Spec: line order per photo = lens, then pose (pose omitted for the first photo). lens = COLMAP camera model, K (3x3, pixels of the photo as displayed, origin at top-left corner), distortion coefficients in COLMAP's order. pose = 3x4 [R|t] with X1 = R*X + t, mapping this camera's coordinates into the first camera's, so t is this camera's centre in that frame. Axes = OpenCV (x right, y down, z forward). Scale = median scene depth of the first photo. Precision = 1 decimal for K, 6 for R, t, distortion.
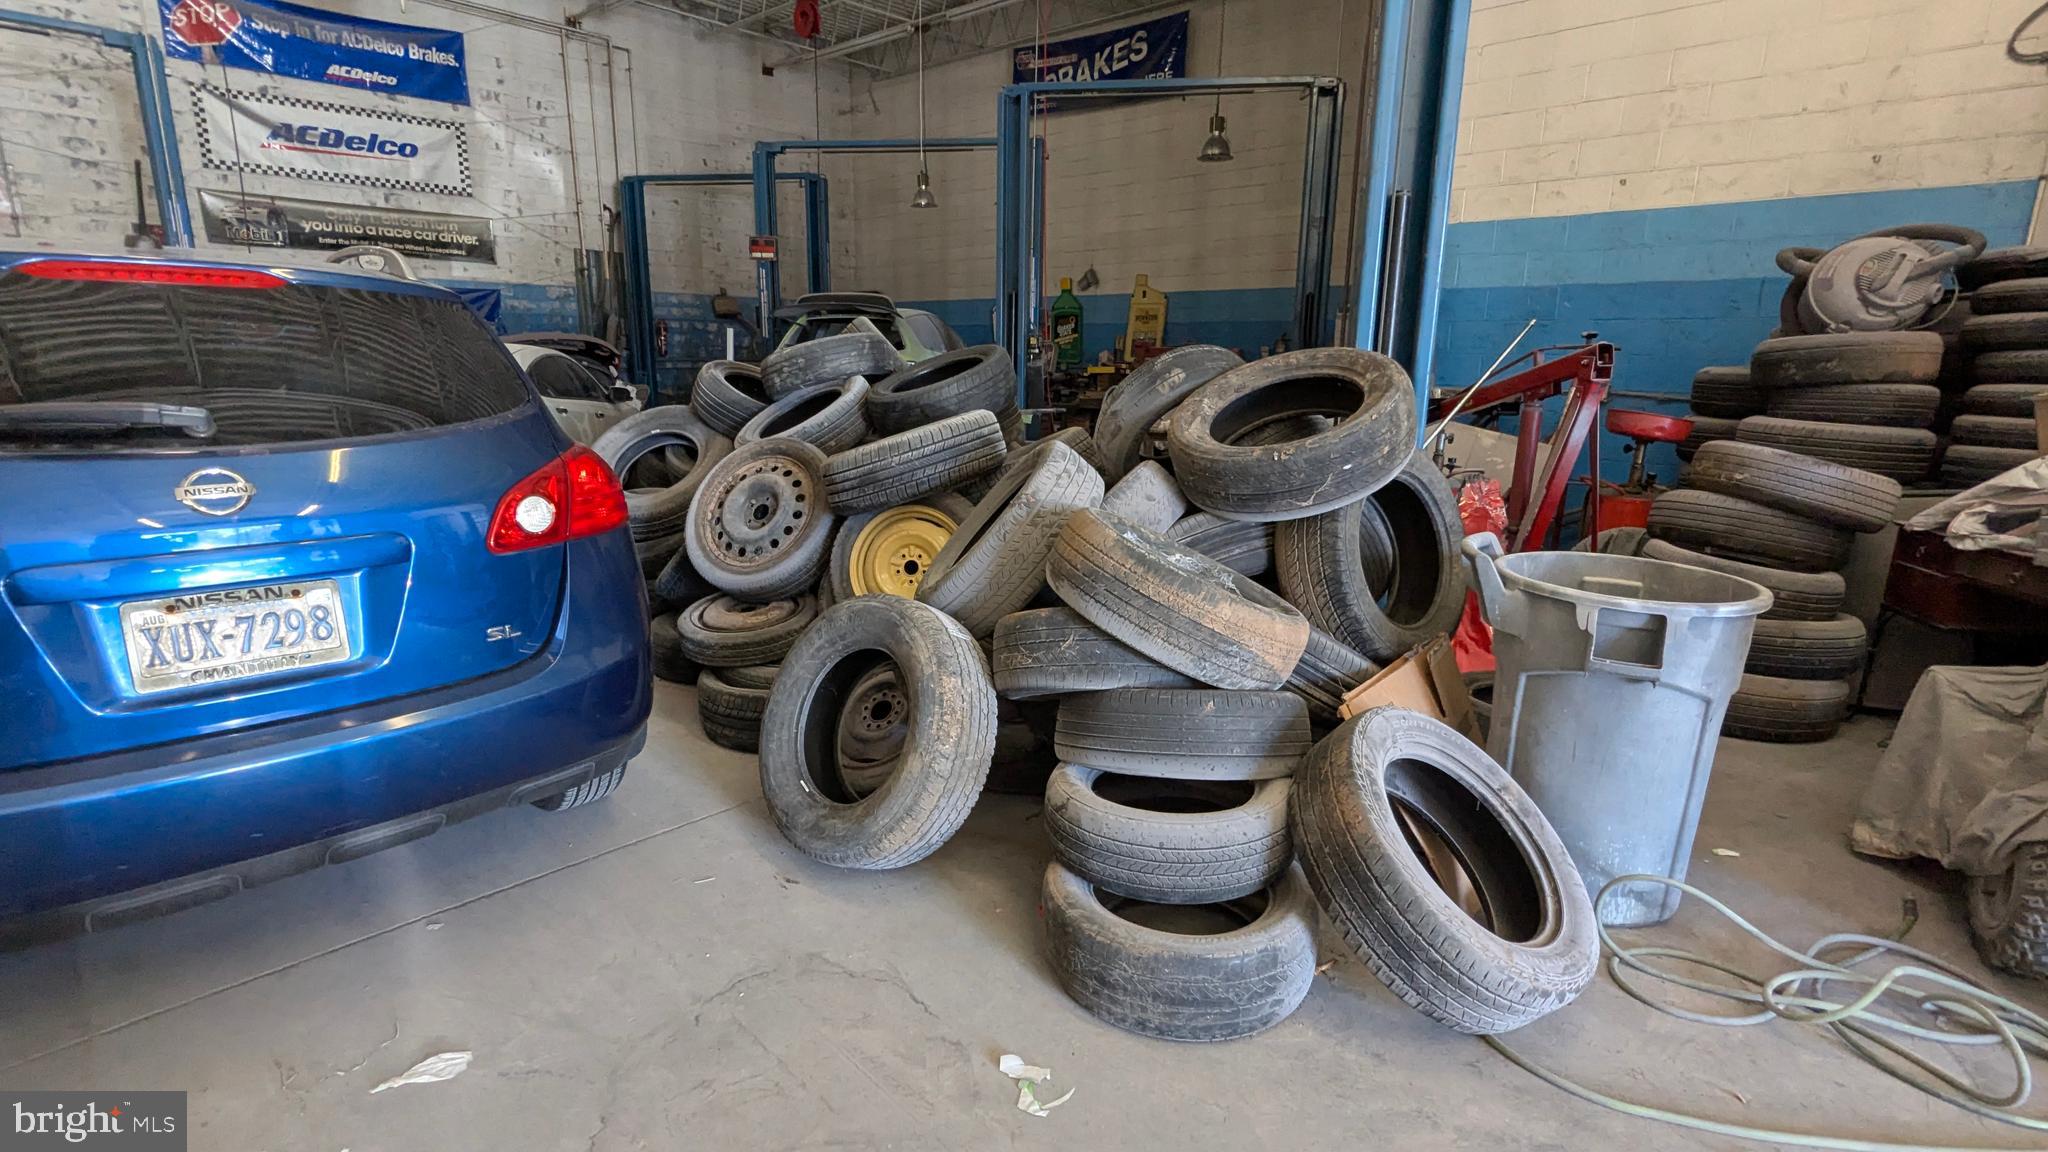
lens RADIAL K [[963.1, 0, 1035.3], [0, 963.1, 584.7], [0, 0, 1]] dist [0.001334, -0.003140]
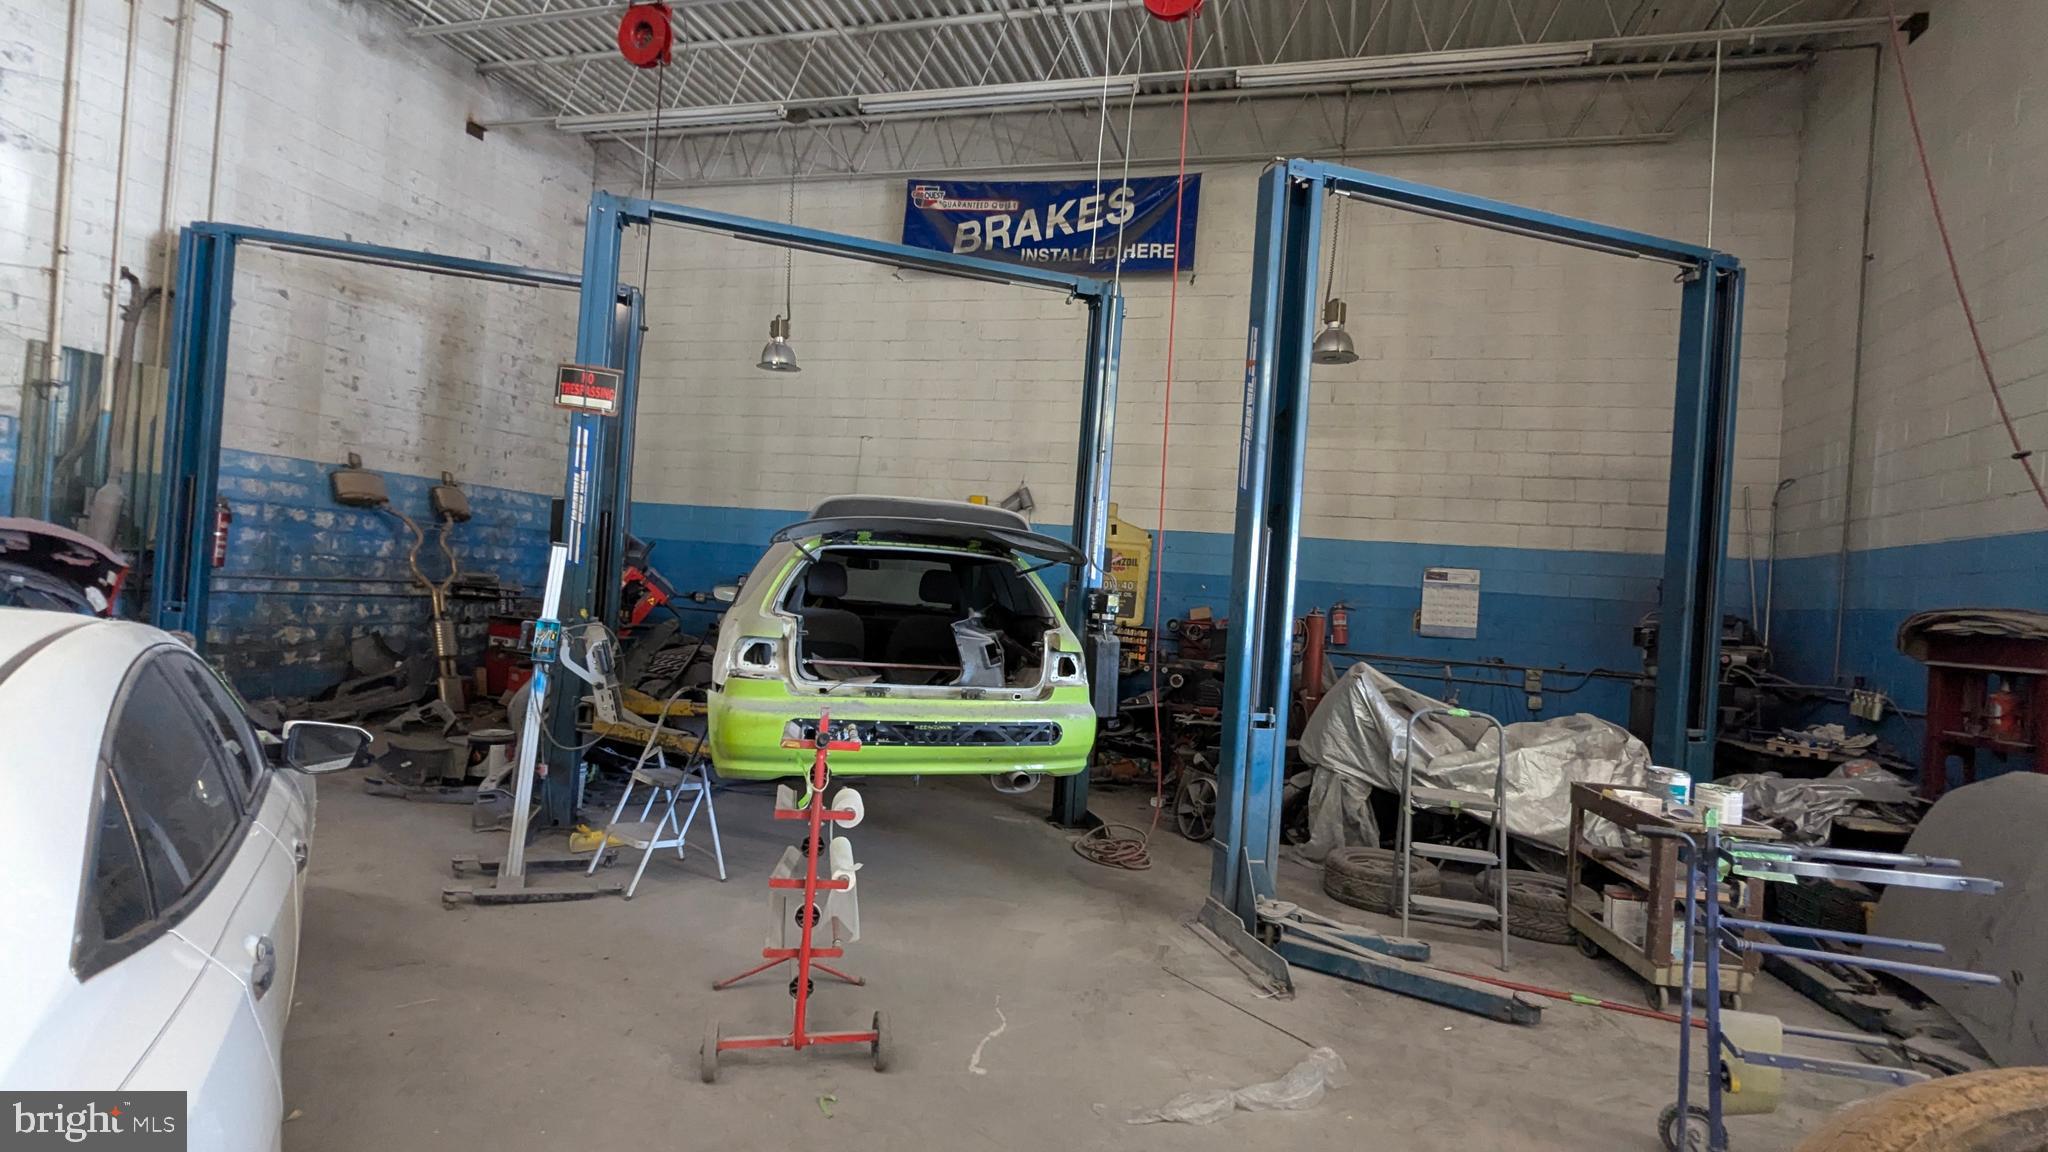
lens RADIAL K [[963.1, 0, 1026.5], [0, 963.1, 592.2], [0, 0, 1]] dist [0.001334, -0.003140]
pose [[0.900053, 0.048886, 0.433029, -0.744663], [0.042933, 0.978906, -0.199749, -0.356886], [-0.433660, 0.198376, 0.878969, 1.256369]]
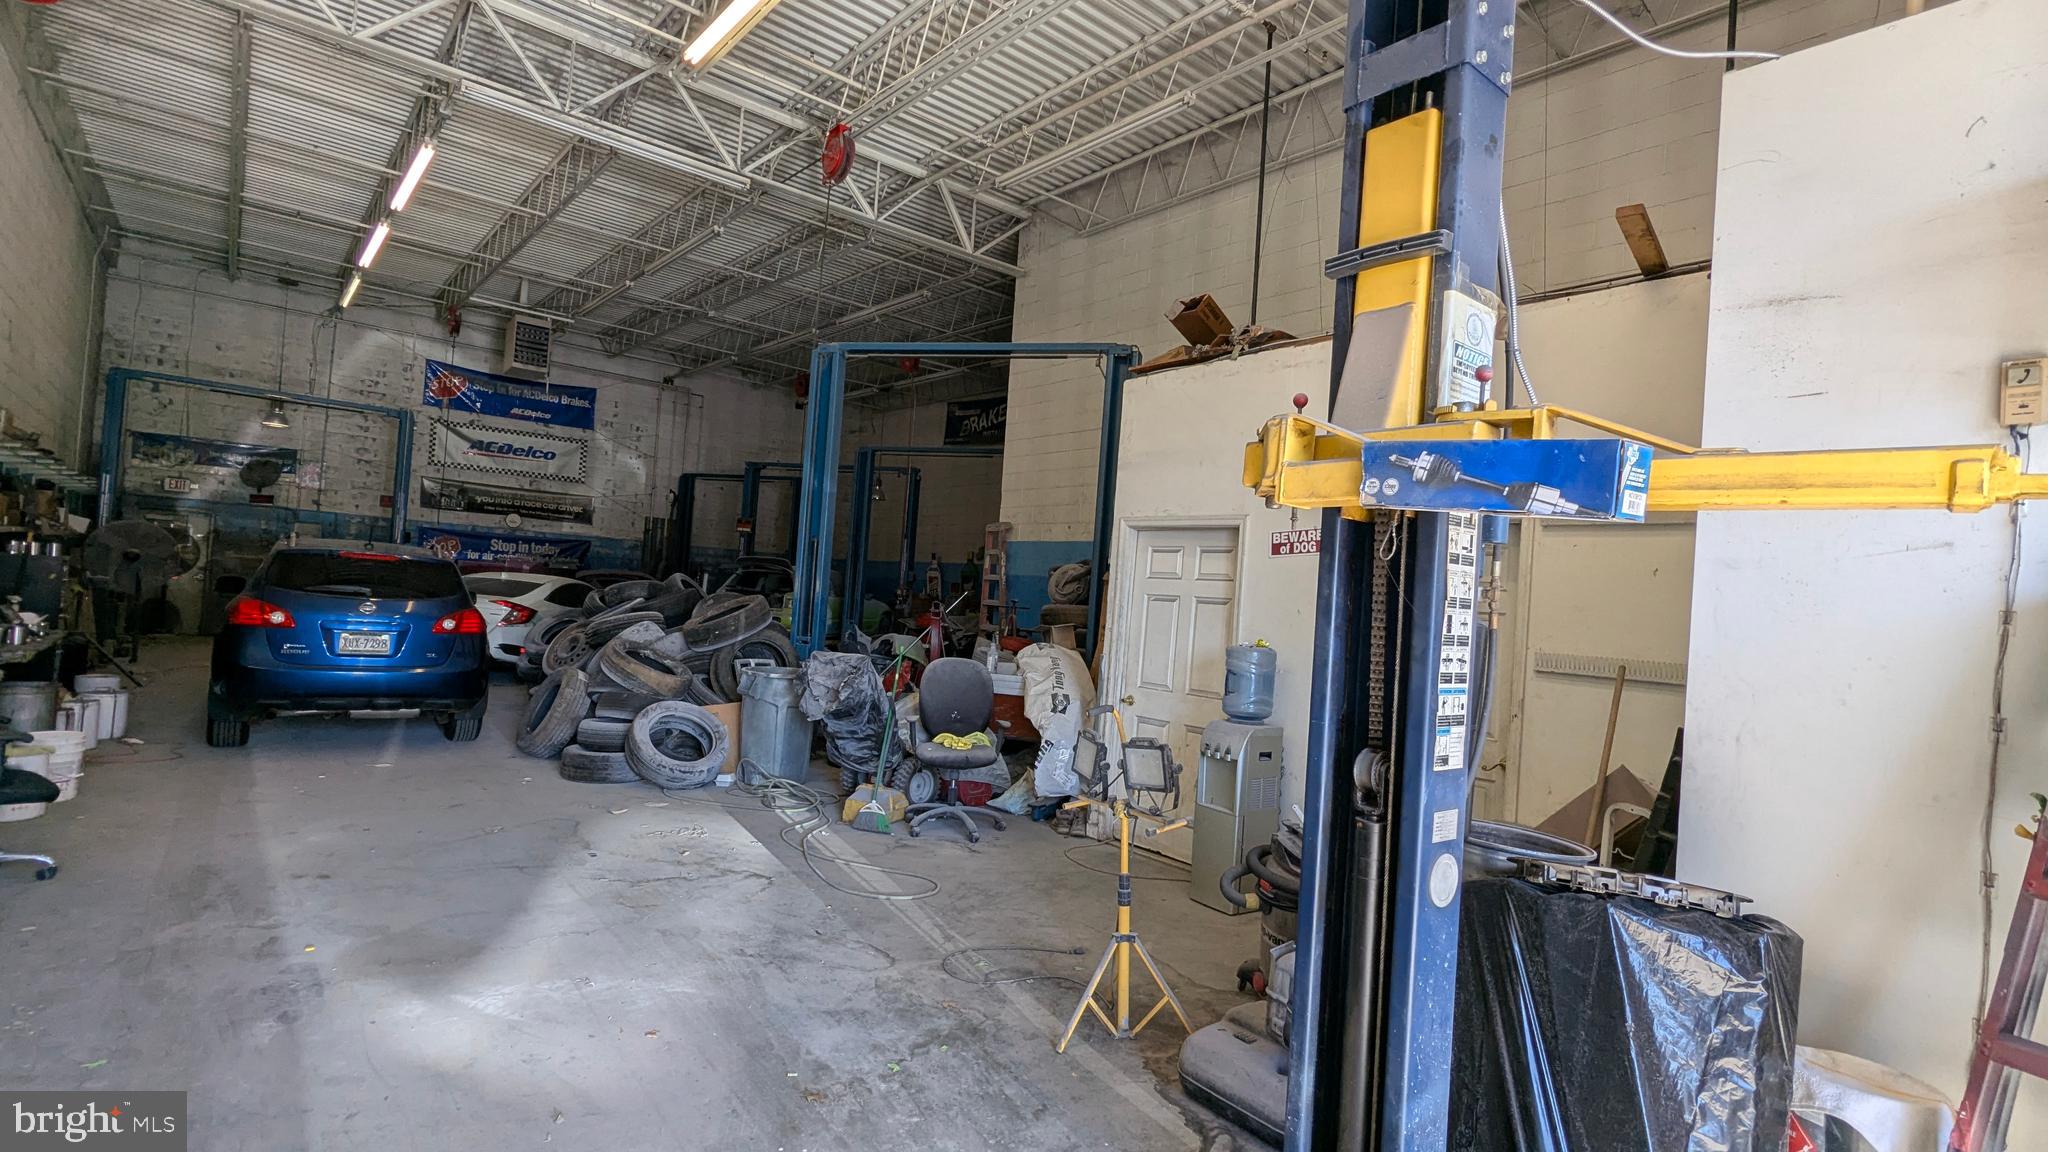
lens RADIAL K [[963.1, 0, 1032.9], [0, 963.1, 588.3], [0, 0, 1]] dist [0.001334, -0.003140]
pose [[0.989803, 0.054662, -0.131541, 0.993198], [-0.086103, 0.965235, -0.246794, 0.234840], [0.113477, 0.255603, 0.960099, -1.053970]]
